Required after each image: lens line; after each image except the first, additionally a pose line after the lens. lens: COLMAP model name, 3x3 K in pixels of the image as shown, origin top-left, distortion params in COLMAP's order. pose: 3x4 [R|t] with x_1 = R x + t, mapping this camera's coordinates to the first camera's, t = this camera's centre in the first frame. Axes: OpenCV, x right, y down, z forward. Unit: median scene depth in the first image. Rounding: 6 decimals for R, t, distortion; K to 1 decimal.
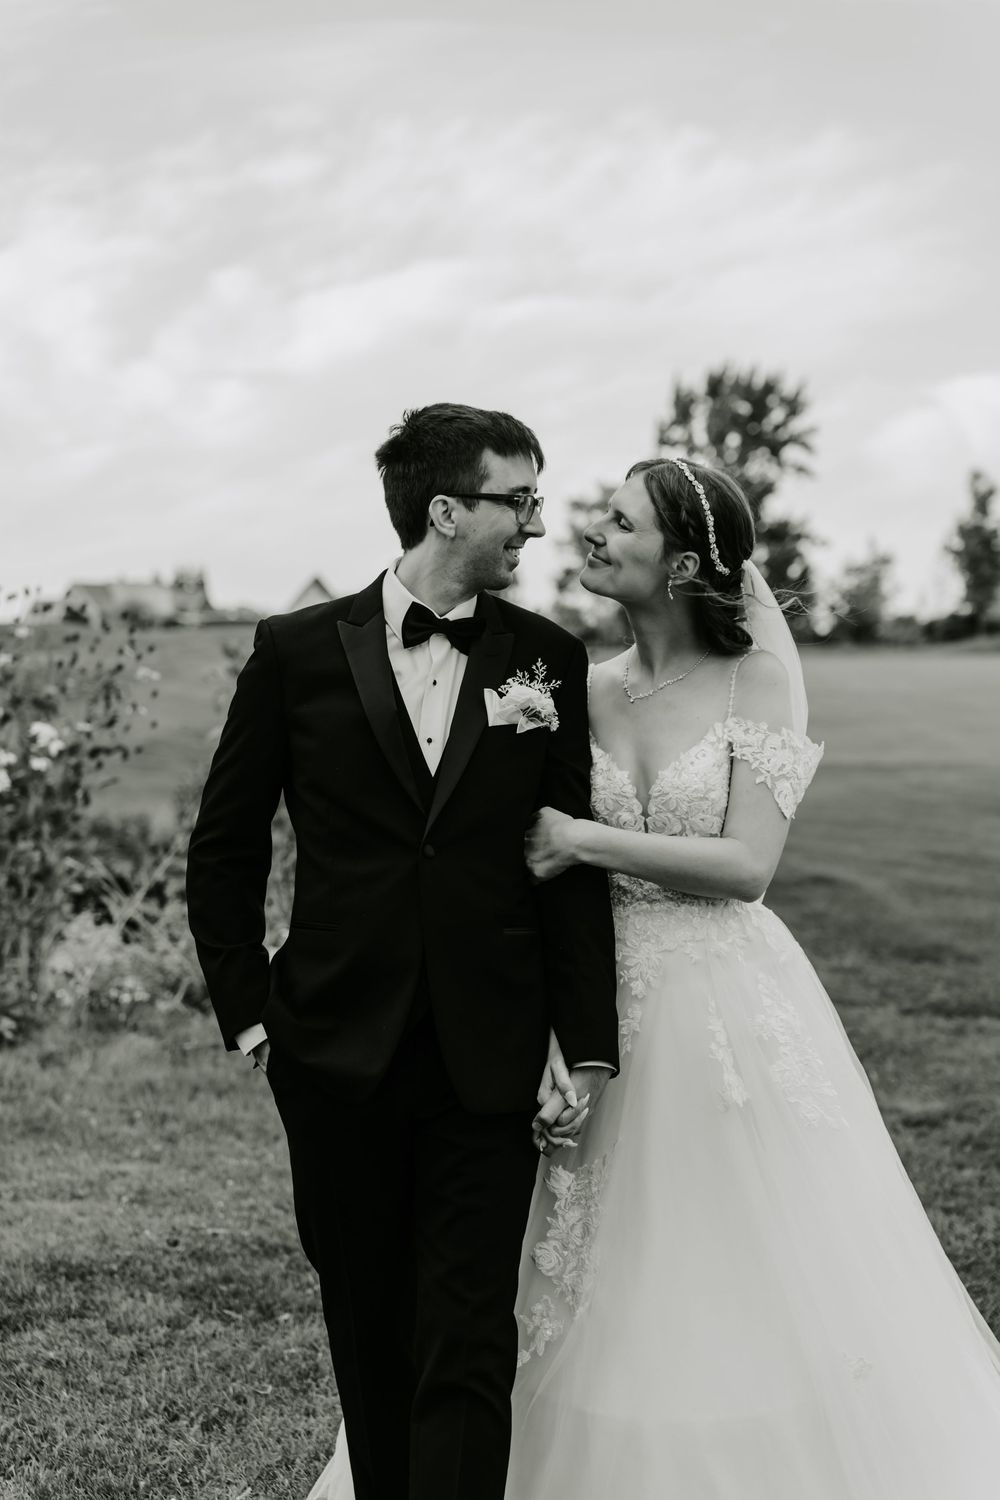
lens RADIAL K [[3504.5, 0, 500.0], [0, 3504.5, 750.0], [0, 0, 1]] dist [0.043583, 0.291666]
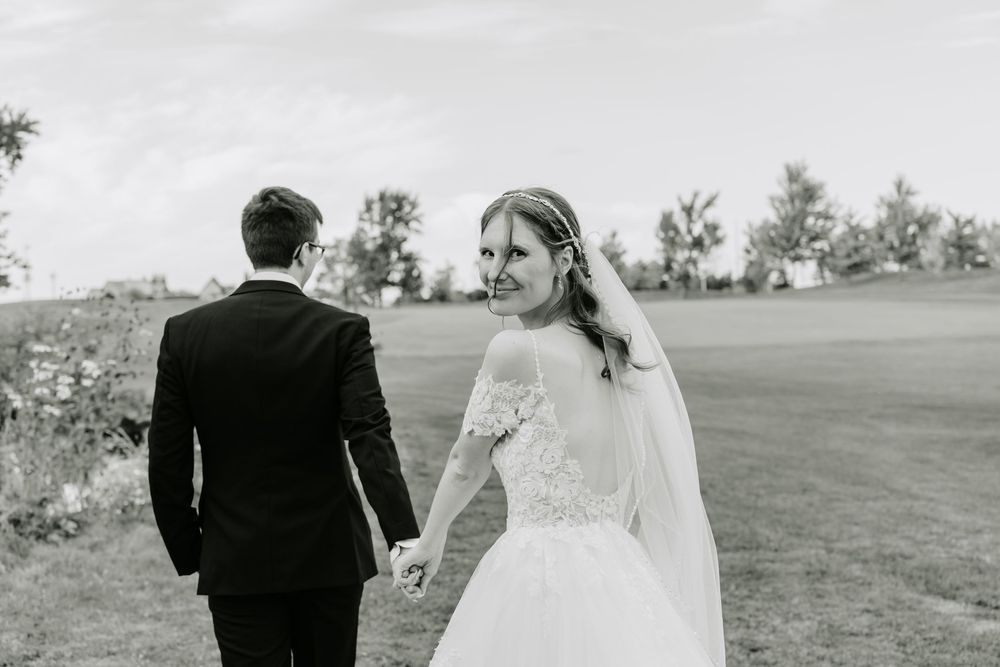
lens RADIAL K [[1244.1, 0, 500.0], [0, 1244.1, 333.5], [0, 0, 1]] dist [0.008621, 0.021497]
pose [[0.983309, -0.018993, 0.180951, -0.034947], [0.019189, 0.999816, 0.000667, -0.018697], [-0.180930, 0.002817, 0.983492, 0.310729]]
